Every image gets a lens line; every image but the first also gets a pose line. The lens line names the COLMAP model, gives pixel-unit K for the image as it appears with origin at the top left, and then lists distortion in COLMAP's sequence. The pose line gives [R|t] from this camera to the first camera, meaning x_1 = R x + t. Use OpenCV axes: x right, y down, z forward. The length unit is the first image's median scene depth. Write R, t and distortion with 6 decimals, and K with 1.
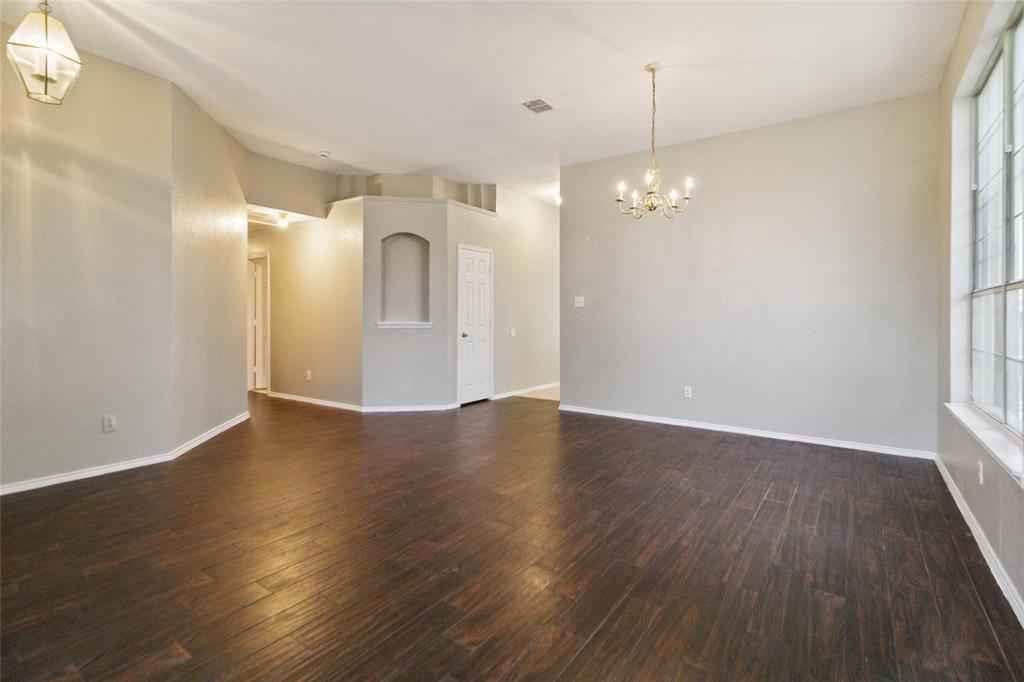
lens RADIAL K [[478.9, 0, 530.7], [0, 478.9, 311.1], [0, 0, 1]] dist [-0.001932, 0.001560]
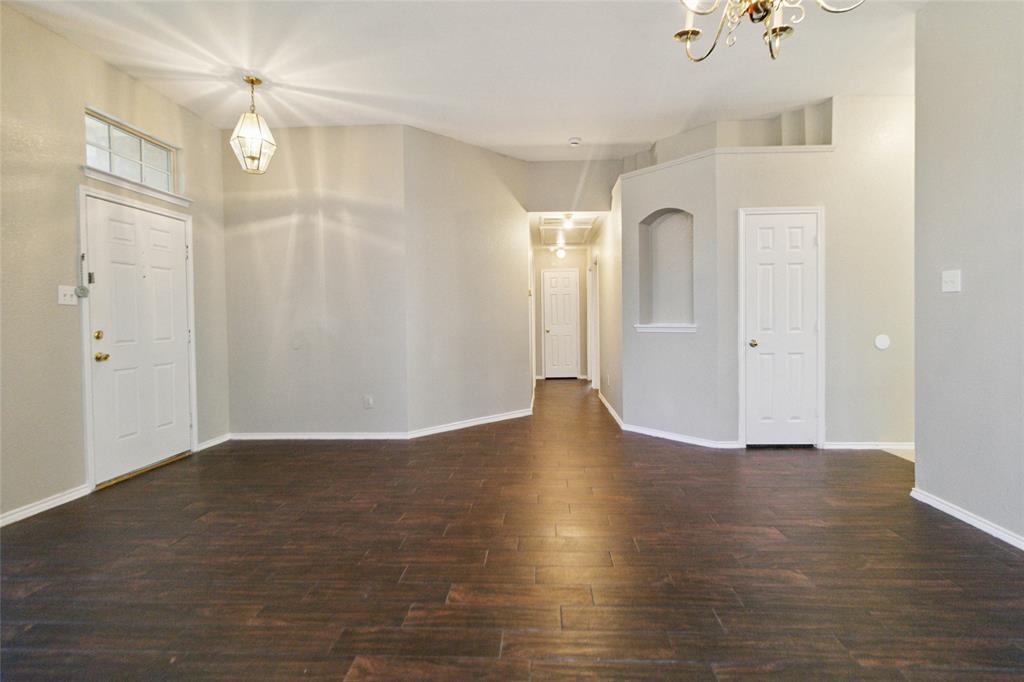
lens RADIAL K [[478.9, 0, 521.0], [0, 478.9, 325.8], [0, 0, 1]] dist [-0.001932, 0.001560]
pose [[0.526045, 0.003055, -0.850451, 0.266796], [0.023377, 0.999564, 0.018050, 0.005616], [0.850135, -0.029376, 0.525745, 0.378412]]
